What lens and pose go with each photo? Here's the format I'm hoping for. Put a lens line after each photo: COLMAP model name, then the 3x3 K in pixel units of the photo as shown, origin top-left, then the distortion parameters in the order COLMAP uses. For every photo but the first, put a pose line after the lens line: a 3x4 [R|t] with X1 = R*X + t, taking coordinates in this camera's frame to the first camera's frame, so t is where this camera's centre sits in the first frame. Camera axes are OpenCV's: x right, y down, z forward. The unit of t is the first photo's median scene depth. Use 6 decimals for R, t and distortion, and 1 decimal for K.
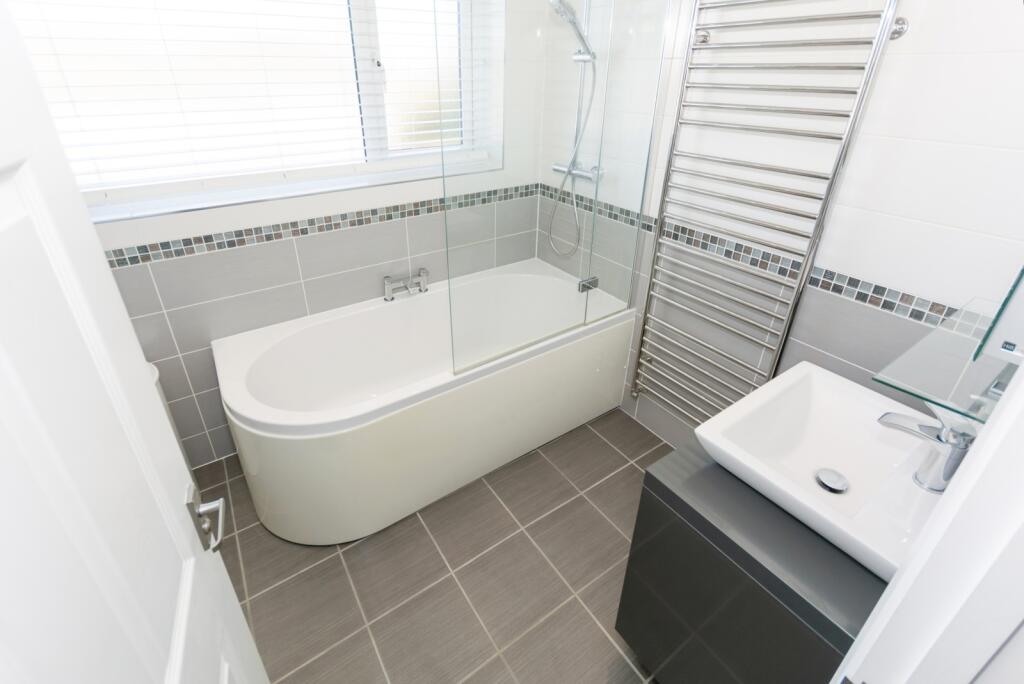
lens RADIAL K [[470.0, 0, 509.4], [0, 470.0, 283.7], [0, 0, 1]] dist [0.000141, 0.000083]
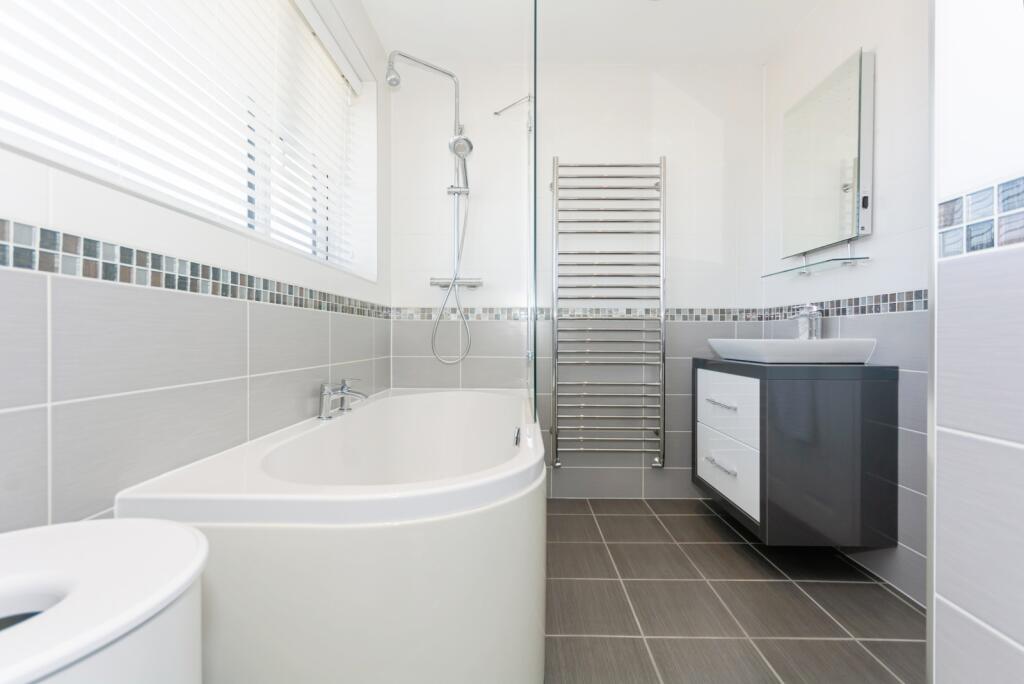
lens RADIAL K [[450.8, 0, 514.3], [0, 450.8, 336.8], [0, 0, 1]] dist [-0.012590, -0.000081]
pose [[0.578059, -0.001264, 0.815994, -0.772891], [0.339214, 0.909871, -0.238893, 0.214924], [-0.742147, 0.414890, 0.526387, 0.467860]]
